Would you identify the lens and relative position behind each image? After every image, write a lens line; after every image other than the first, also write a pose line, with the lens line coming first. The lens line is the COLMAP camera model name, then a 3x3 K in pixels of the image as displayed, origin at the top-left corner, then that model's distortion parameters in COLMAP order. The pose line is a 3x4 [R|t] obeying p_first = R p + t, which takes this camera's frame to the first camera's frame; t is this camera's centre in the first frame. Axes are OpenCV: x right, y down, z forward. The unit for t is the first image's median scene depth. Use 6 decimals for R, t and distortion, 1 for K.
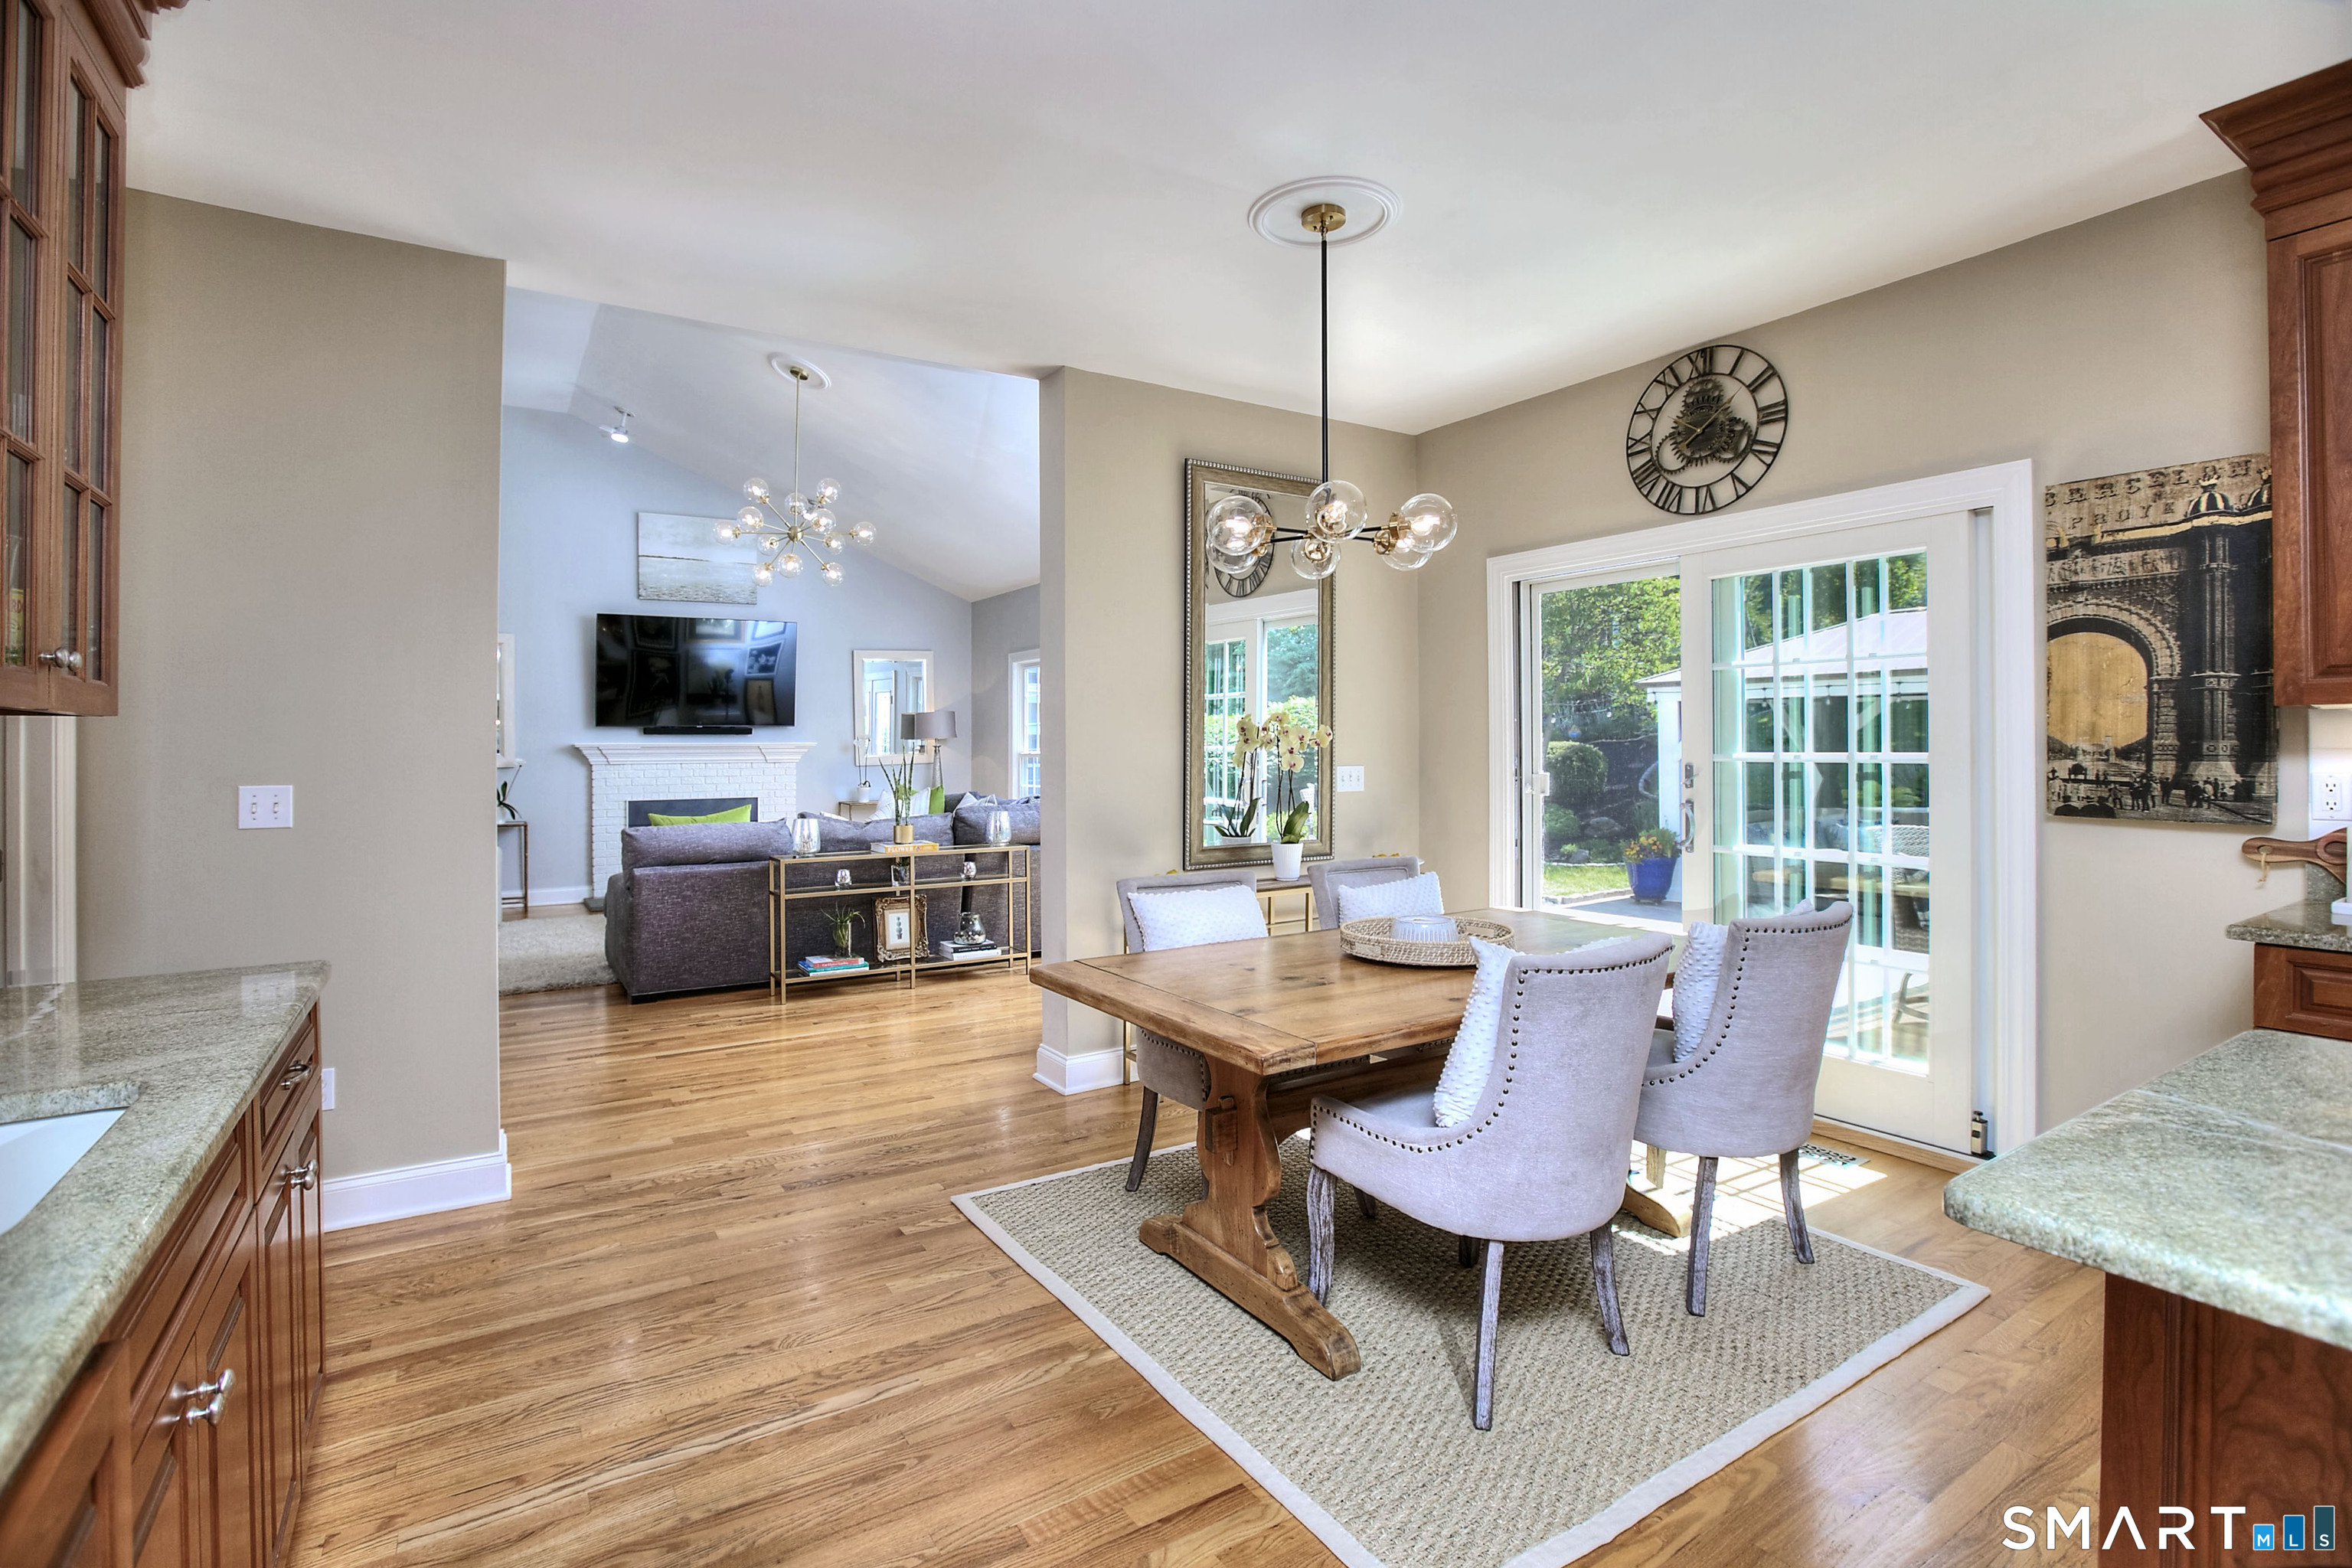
lens RADIAL K [[1072.1, 0, 1171.3], [0, 1072.1, 762.1], [0, 0, 1]] dist [-0.049836, 0.016355]
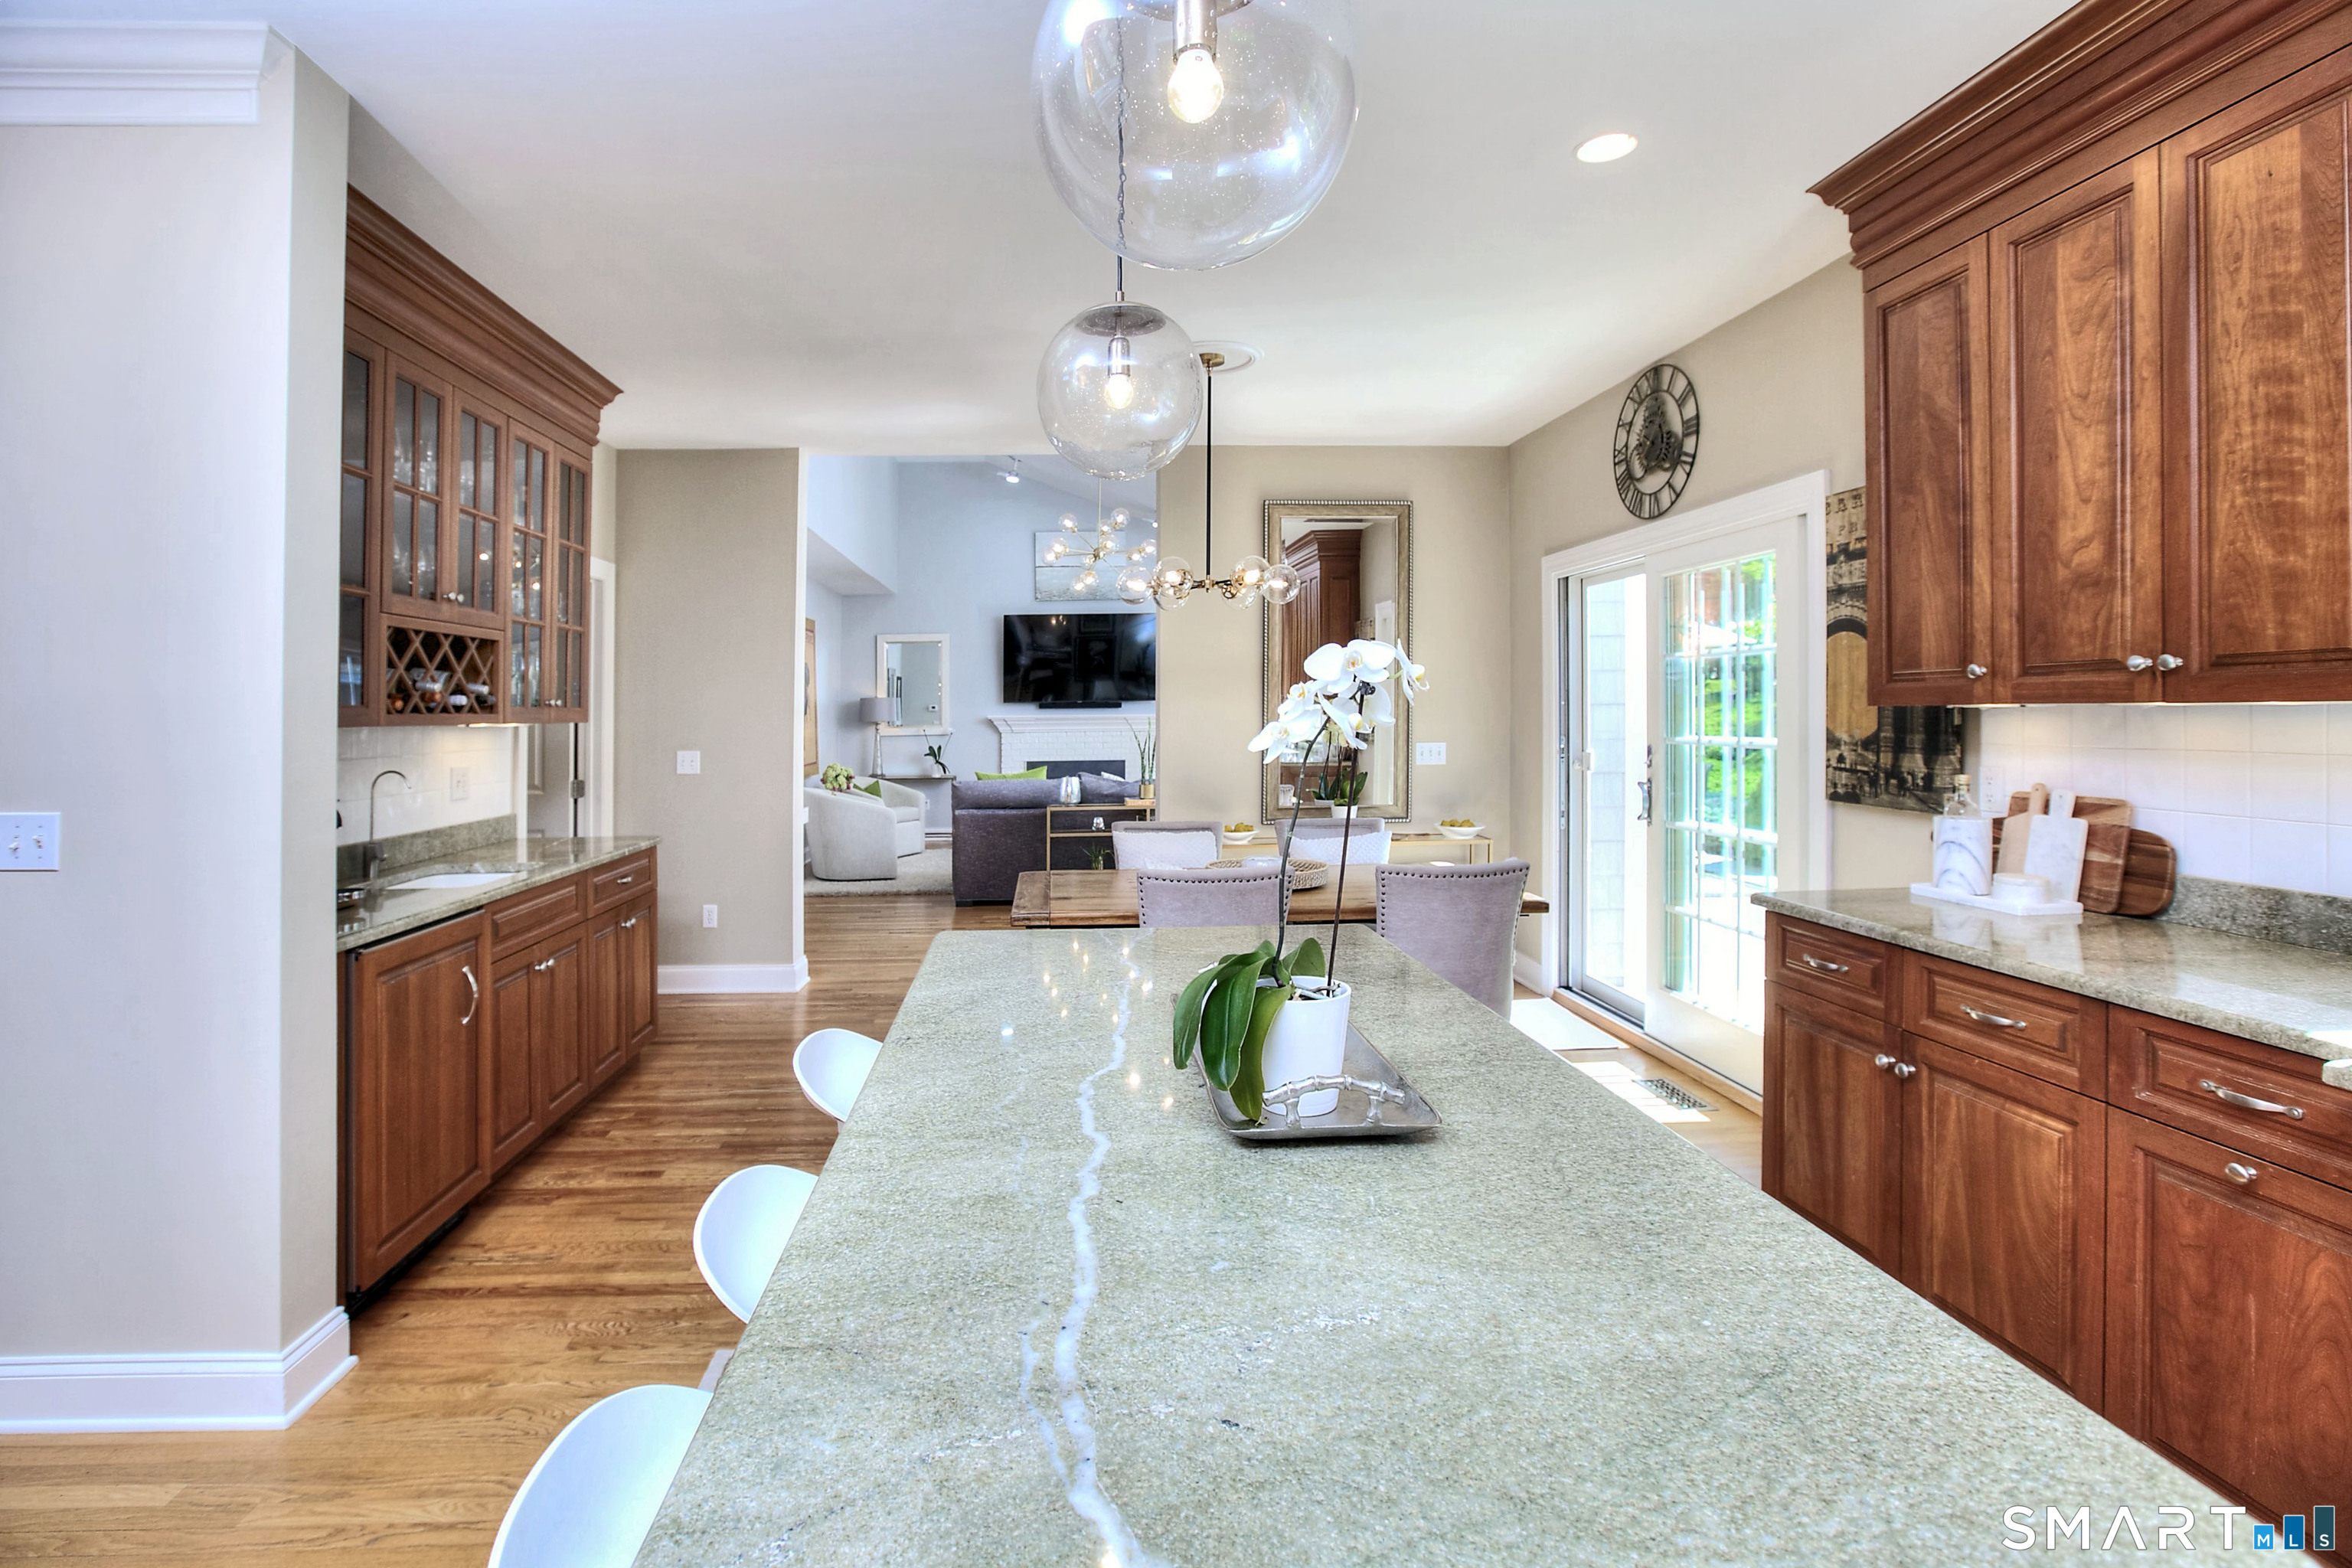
lens RADIAL K [[1090.3, 0, 1104.3], [0, 1090.3, 726.4], [0, 0, 1]] dist [-0.033121, 0.009996]
pose [[0.872001, 0.000883, -0.489503, 0.578742], [0.000432, 0.999997, 0.002572, -0.022740], [0.489504, -0.002454, 0.871998, -0.270028]]
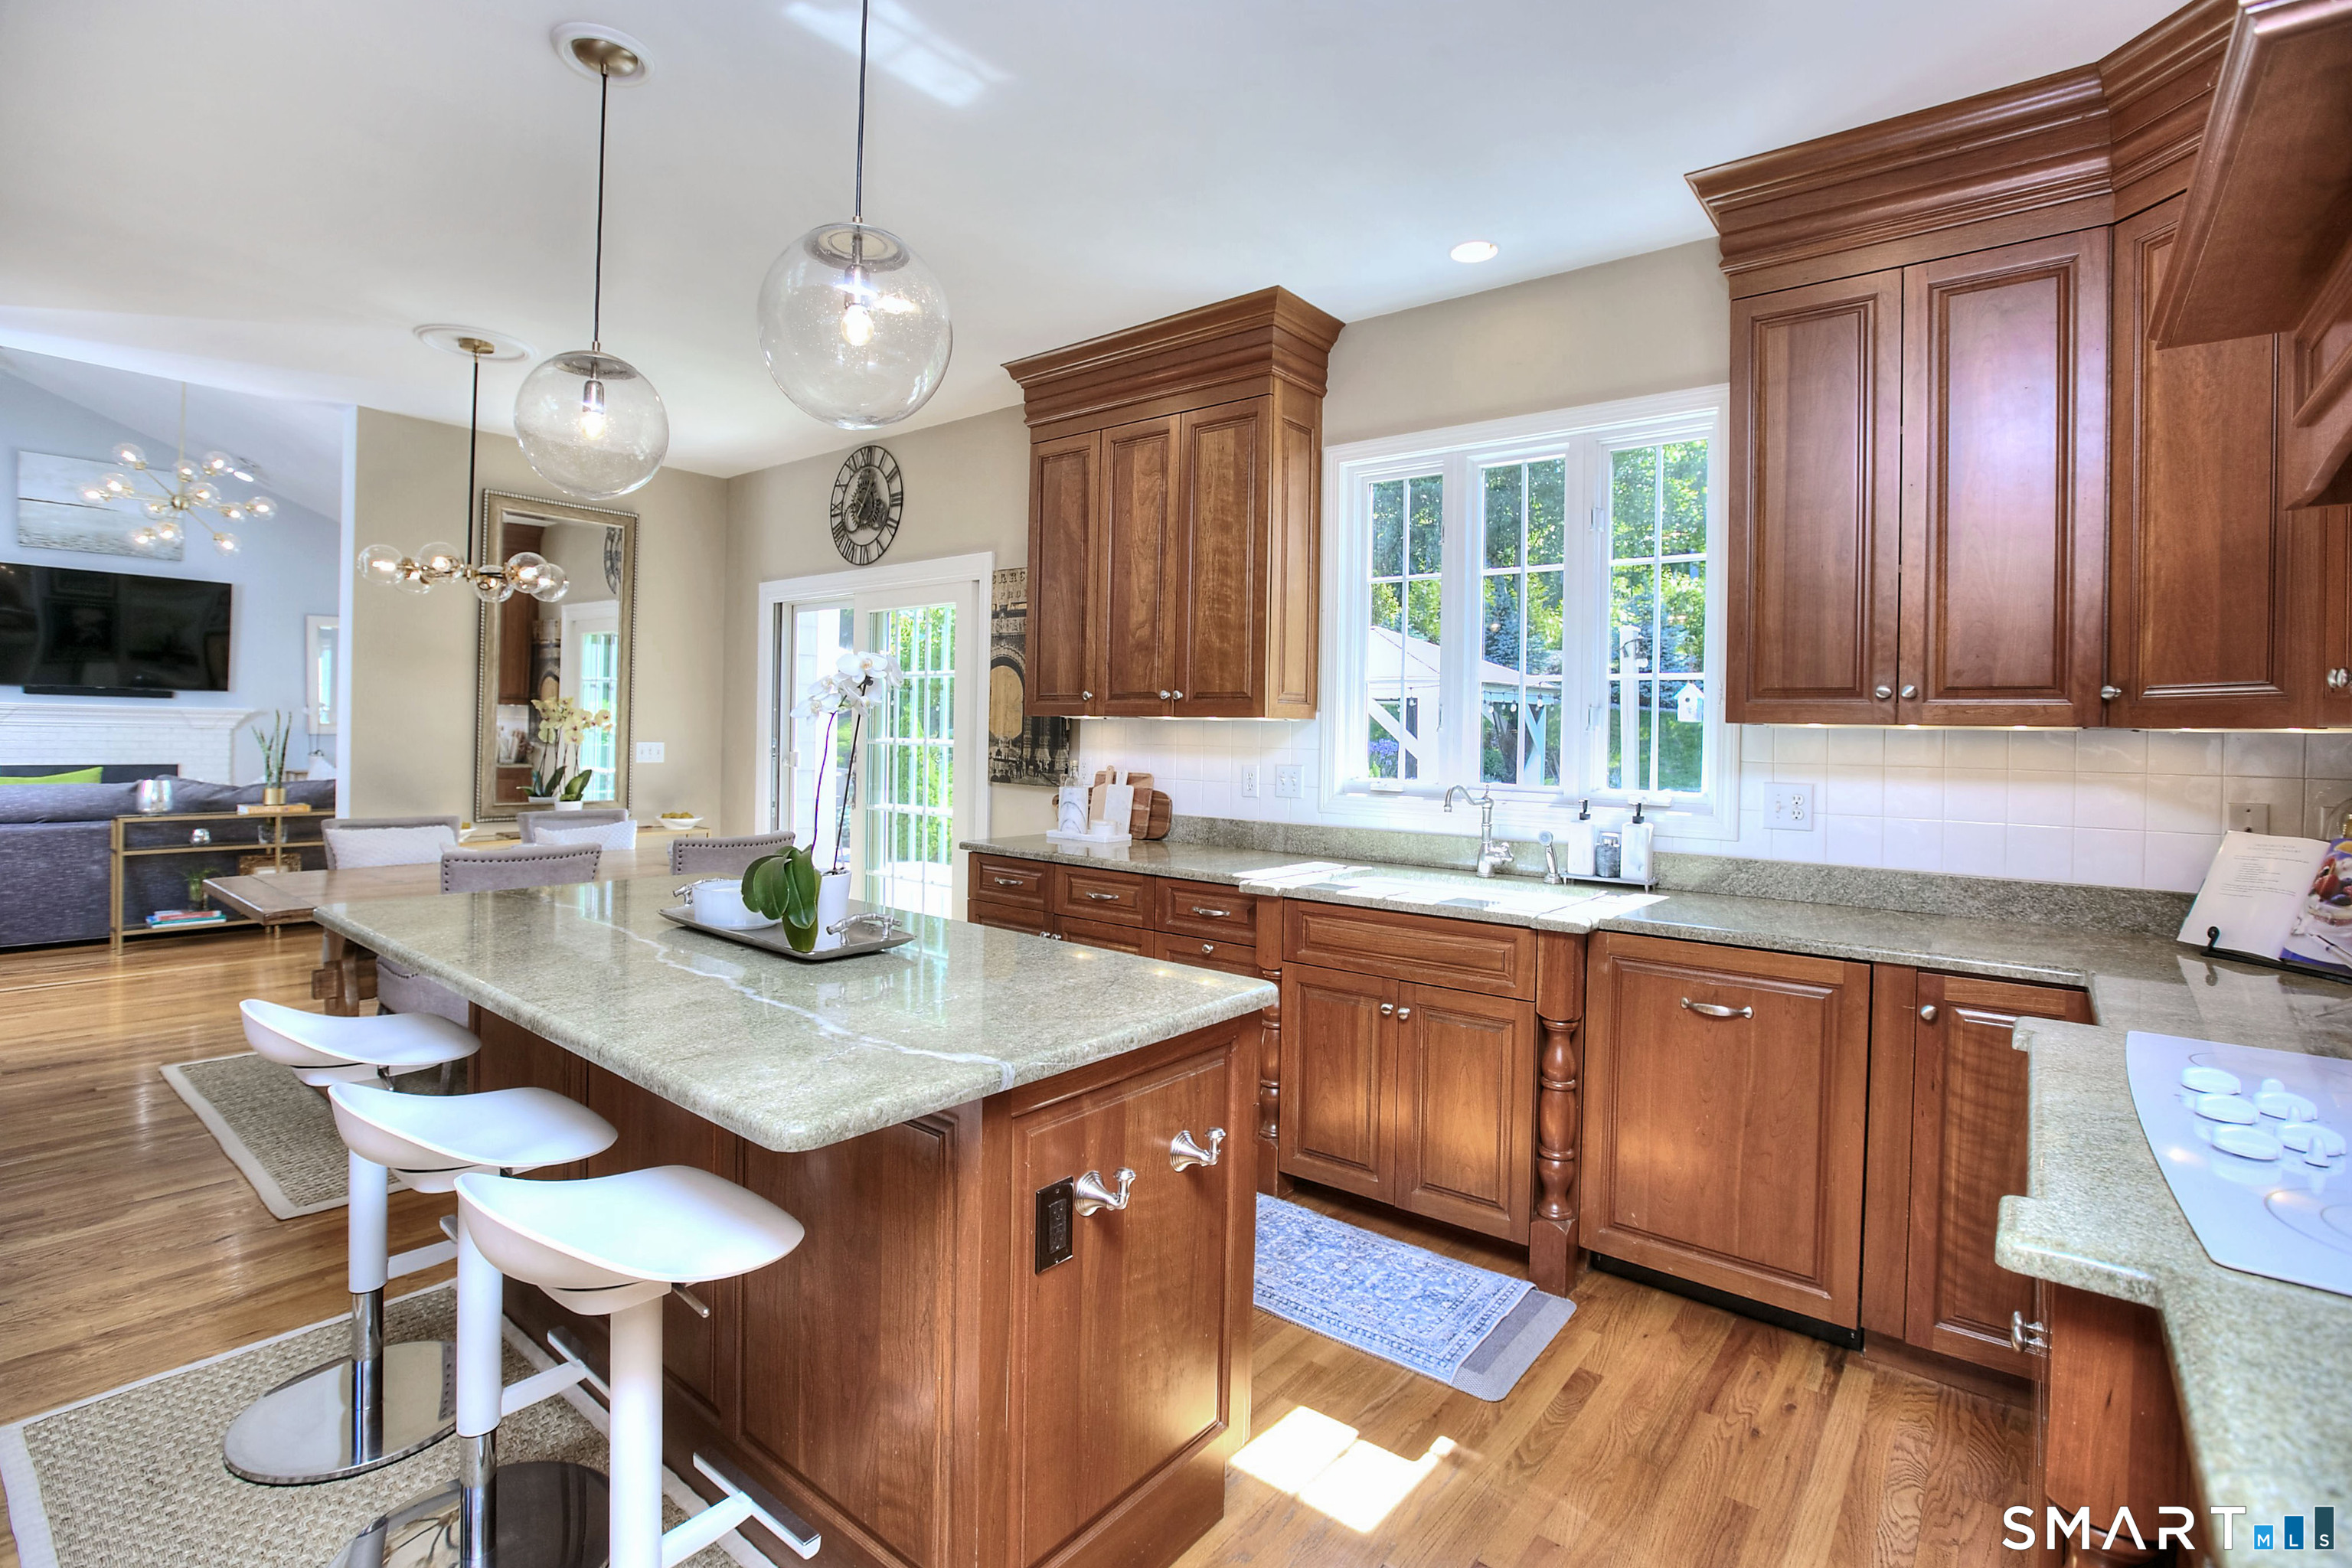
lens RADIAL K [[1072.1, 0, 1171.3], [0, 1072.1, 762.1], [0, 0, 1]] dist [-0.049836, 0.016355]
pose [[0.948360, 0.018777, 0.316640, 0.466677], [-0.023976, 0.999634, 0.012529, -0.003960], [-0.316289, -0.019474, 0.948463, -0.479754]]
